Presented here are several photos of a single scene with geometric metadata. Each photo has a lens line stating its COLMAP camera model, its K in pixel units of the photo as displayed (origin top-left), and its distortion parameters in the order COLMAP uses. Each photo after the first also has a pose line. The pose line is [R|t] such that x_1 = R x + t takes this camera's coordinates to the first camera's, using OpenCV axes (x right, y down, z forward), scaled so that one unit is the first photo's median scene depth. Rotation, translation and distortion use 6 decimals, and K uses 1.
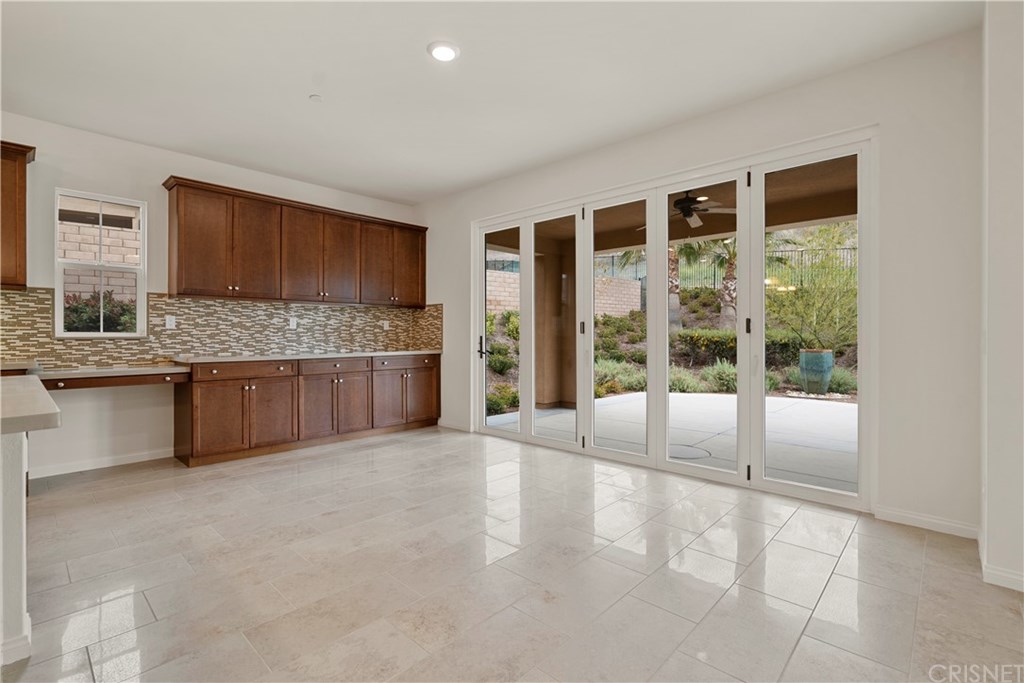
lens RADIAL K [[468.1, 0, 510.8], [0, 468.1, 333.9], [0, 0, 1]] dist [-0.001546, -0.000061]
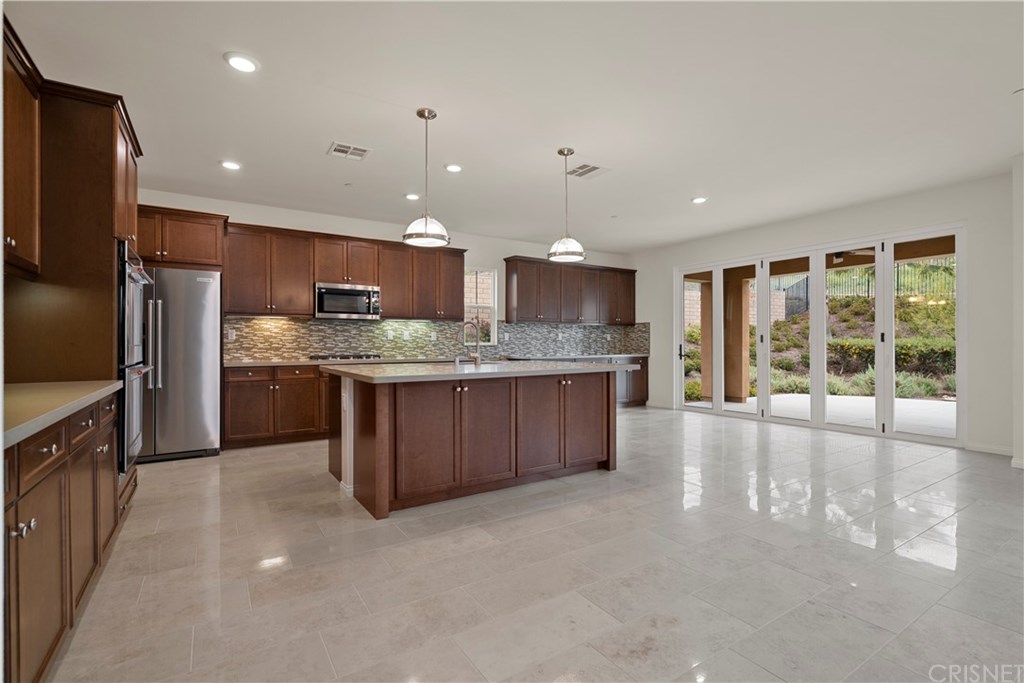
lens RADIAL K [[468.1, 0, 514.6], [0, 468.1, 342.5], [0, 0, 1]] dist [-0.001546, -0.000061]
pose [[0.971006, -0.002173, -0.239047, -0.198944], [0.001728, 0.999996, -0.002073, 0.000714], [0.239051, 0.001600, 0.971006, -0.508075]]
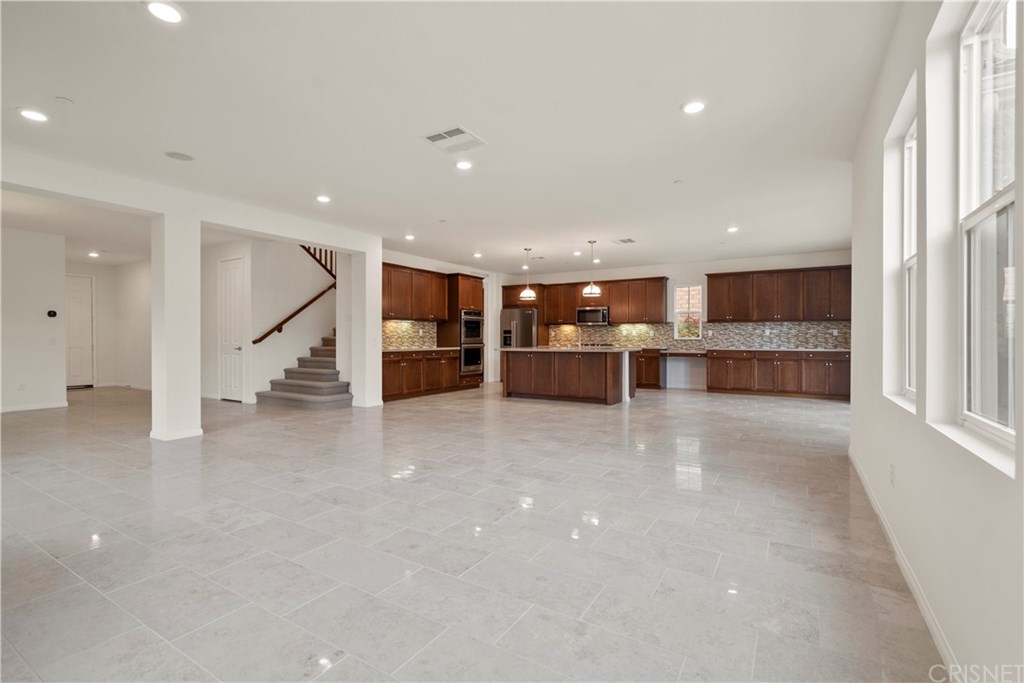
lens RADIAL K [[468.1, 0, 505.4], [0, 468.1, 340.1], [0, 0, 1]] dist [-0.001546, -0.000061]
pose [[0.185229, 0.004894, -0.982683, 1.022251], [-0.001830, 0.999988, 0.004635, 0.001356], [0.982694, 0.000940, 0.185236, -0.335465]]
